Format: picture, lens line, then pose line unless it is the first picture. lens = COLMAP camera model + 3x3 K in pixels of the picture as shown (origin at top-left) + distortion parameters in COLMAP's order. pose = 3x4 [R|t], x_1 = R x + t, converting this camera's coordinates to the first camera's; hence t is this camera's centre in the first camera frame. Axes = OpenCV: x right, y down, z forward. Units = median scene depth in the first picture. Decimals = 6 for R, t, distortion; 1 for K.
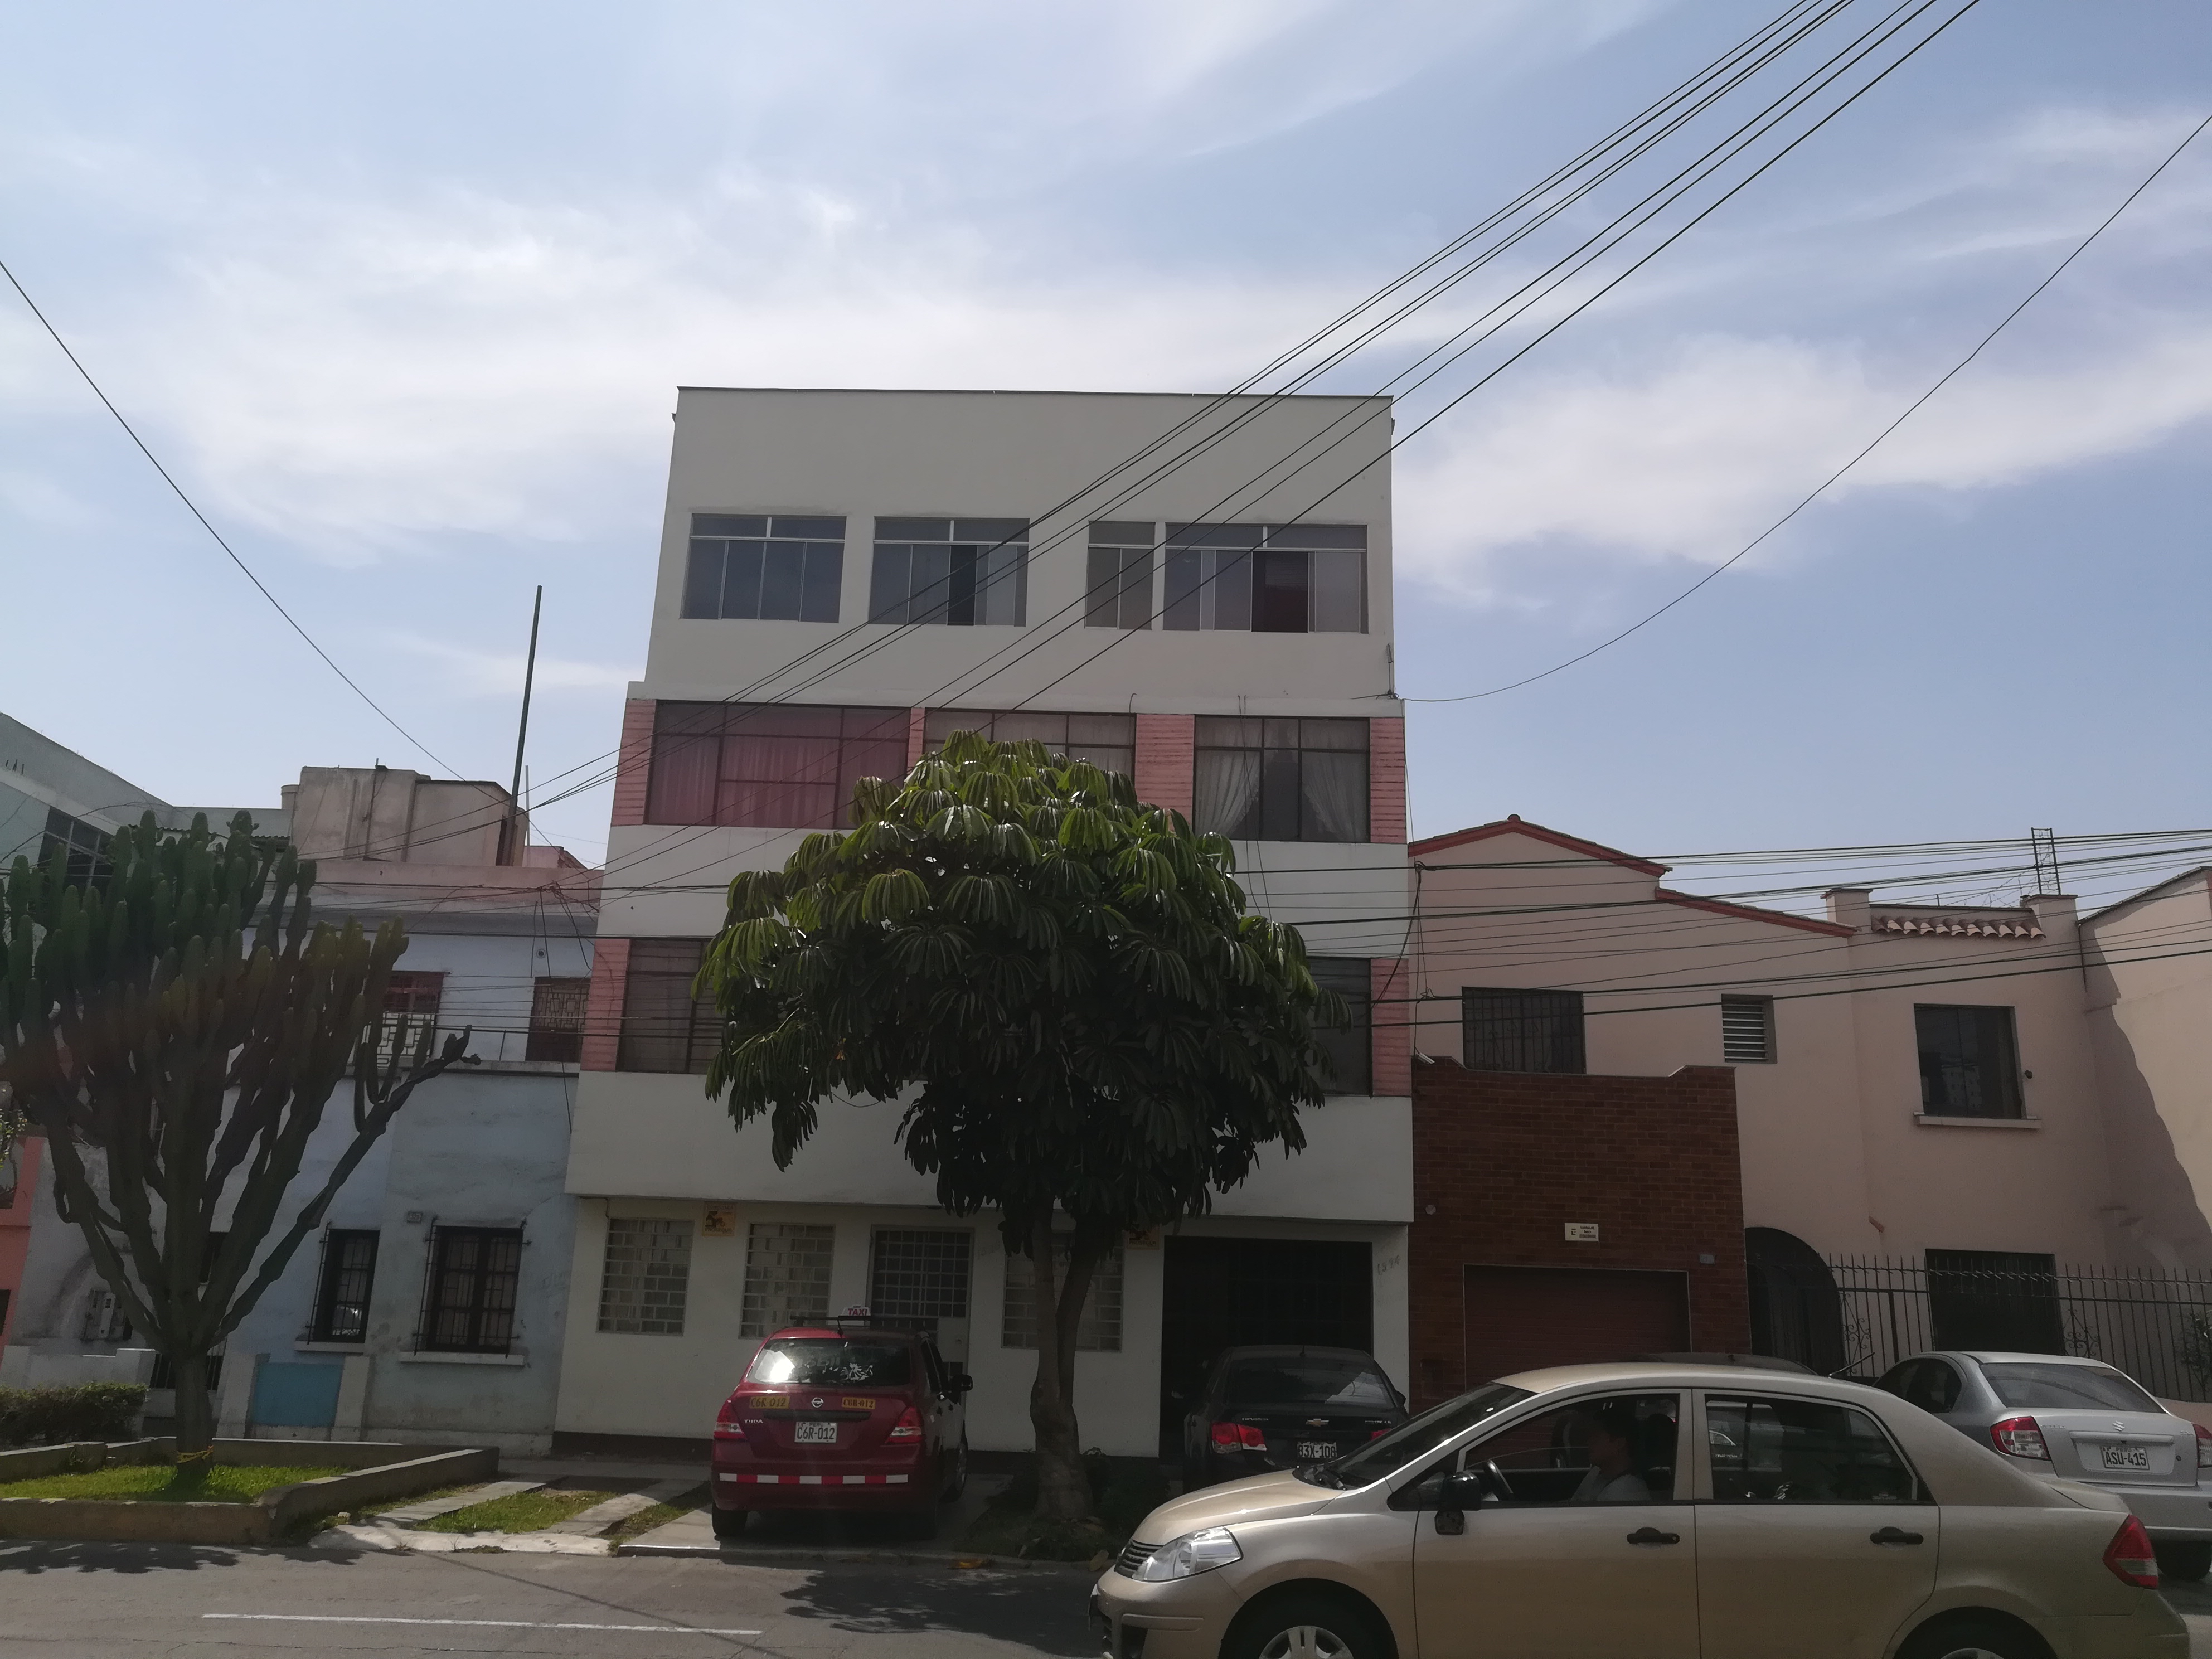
lens RADIAL K [[1629.6, 0, 1106.0], [0, 1629.6, 829.5], [0, 0, 1]] dist [-0.002545, -0.000841]
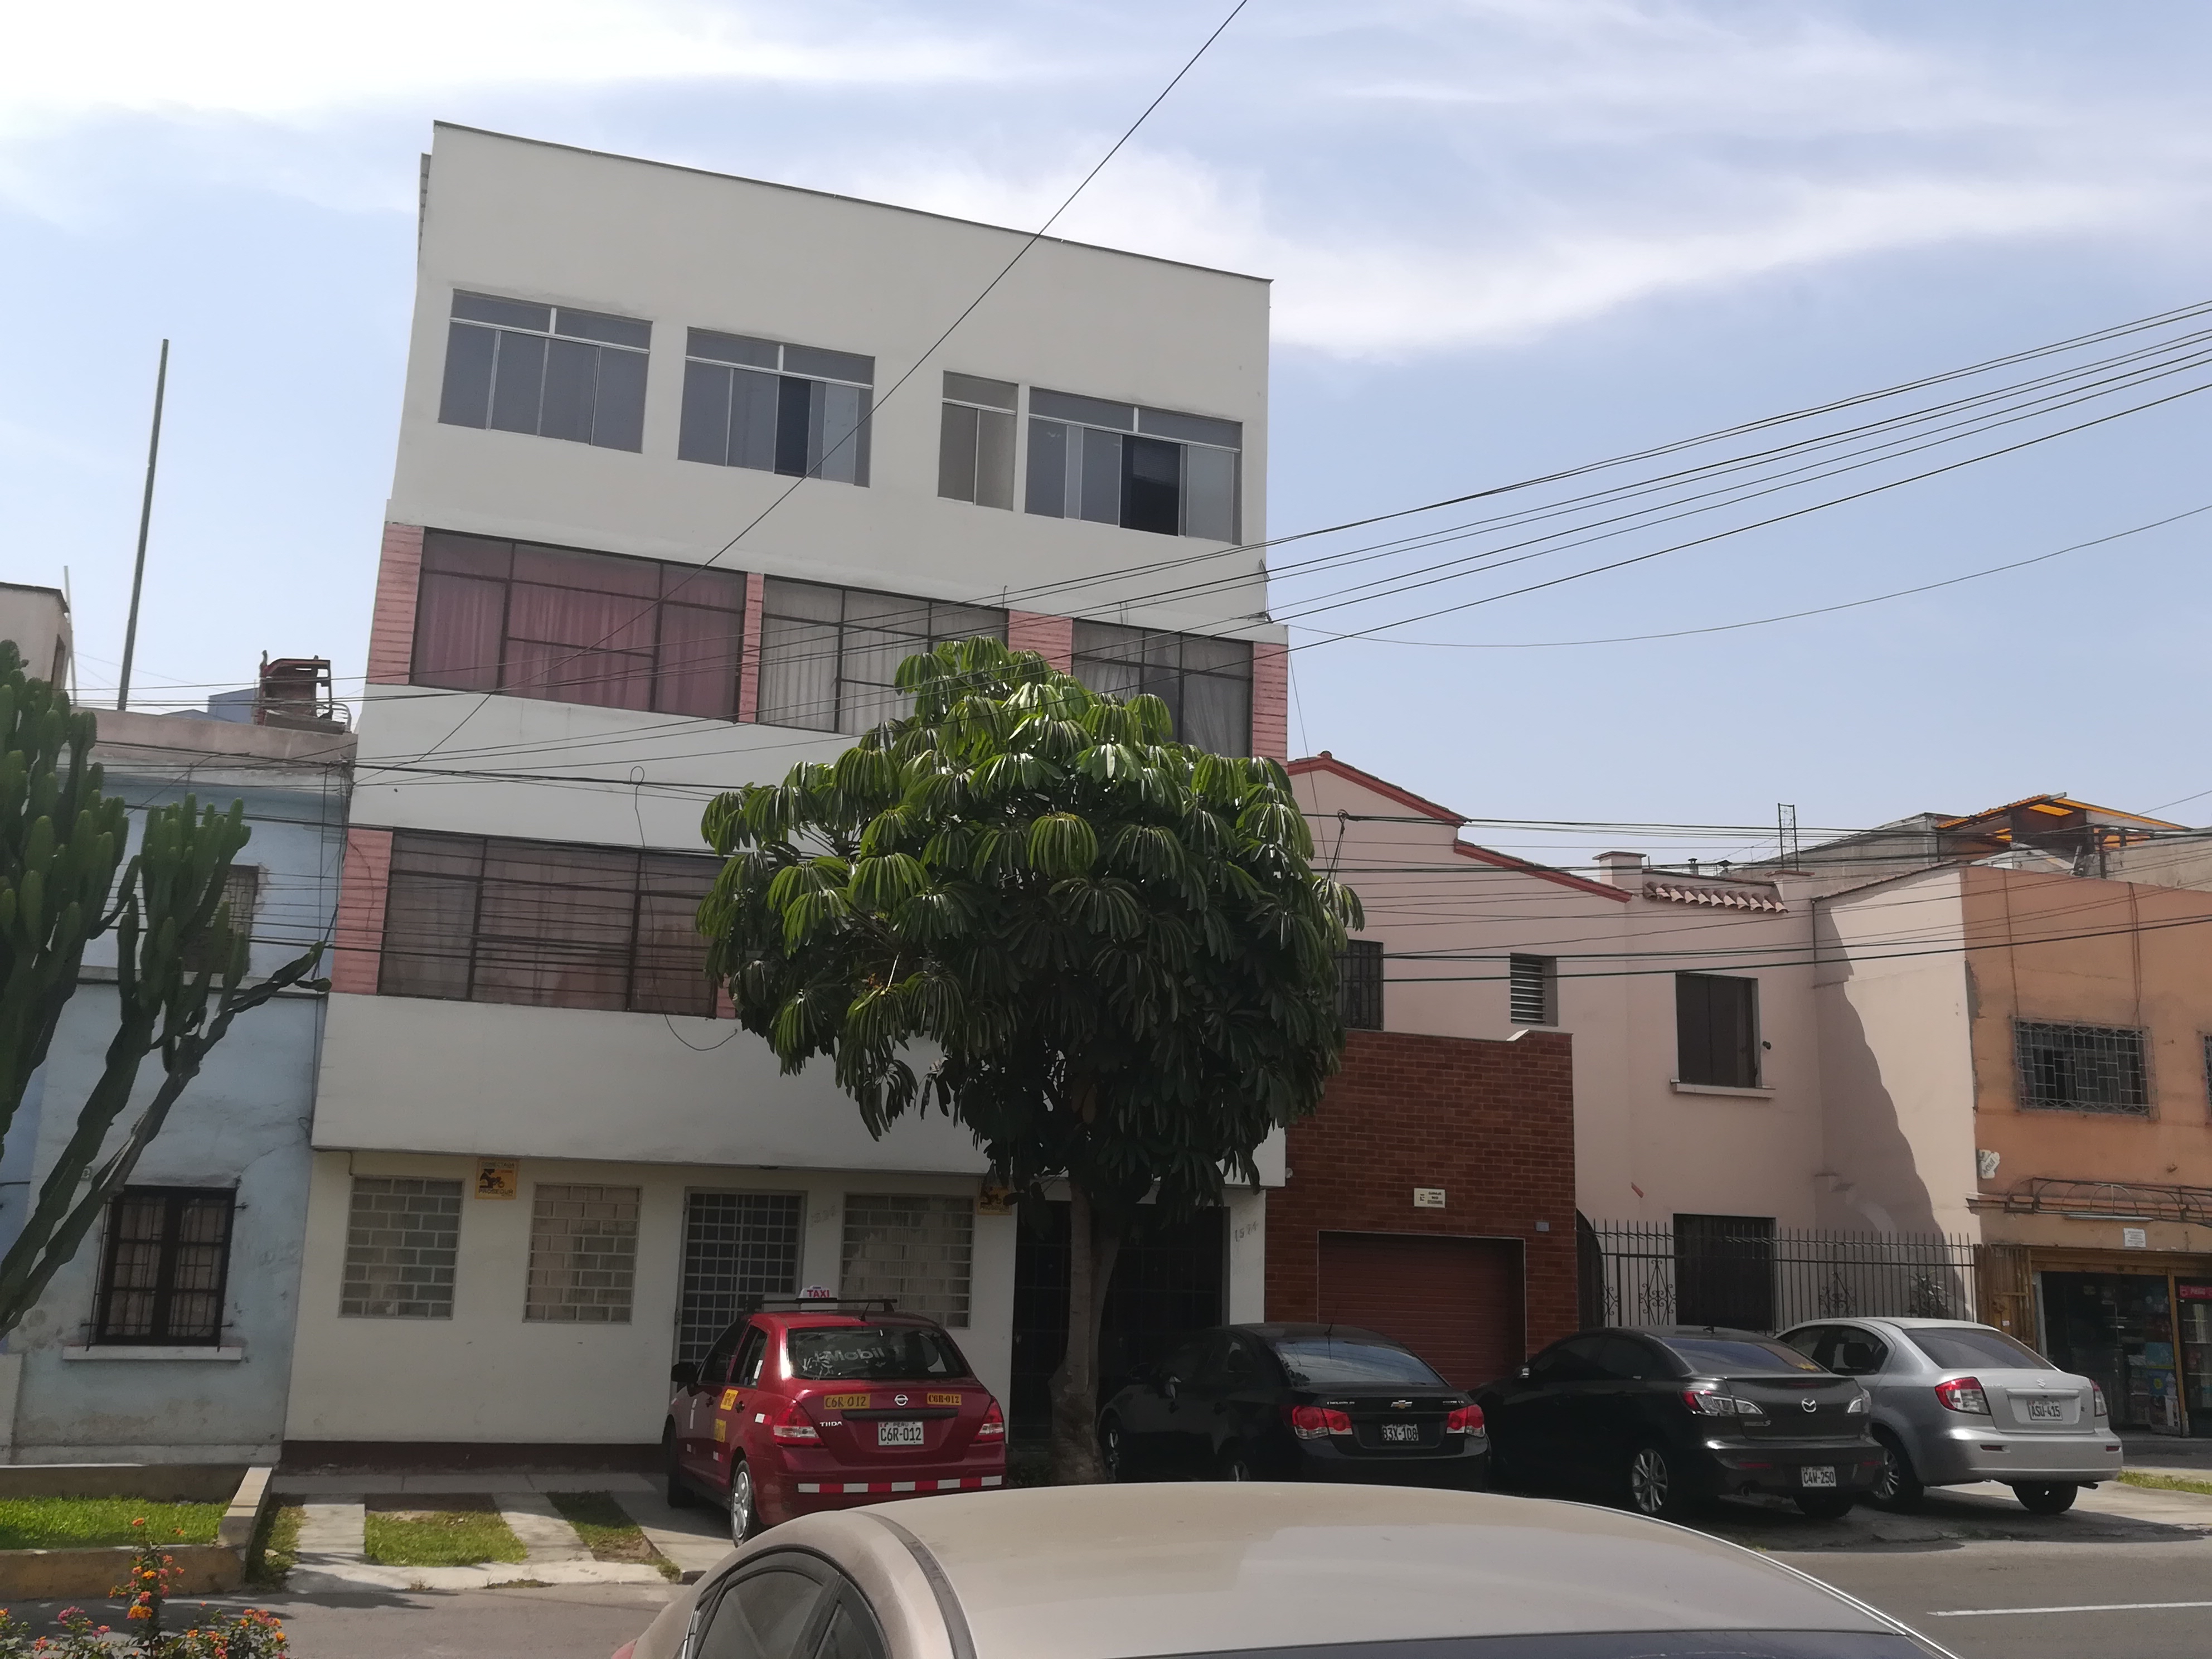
lens RADIAL K [[1935.2, 0, 1106.0], [0, 1935.2, 829.5], [0, 0, 1]] dist [-0.012410, 0.013000]
pose [[0.938396, 0.067606, 0.338884, -0.275036], [-0.090821, 0.994451, 0.053099, -0.013455], [-0.333414, -0.080606, 0.939329, 0.001635]]
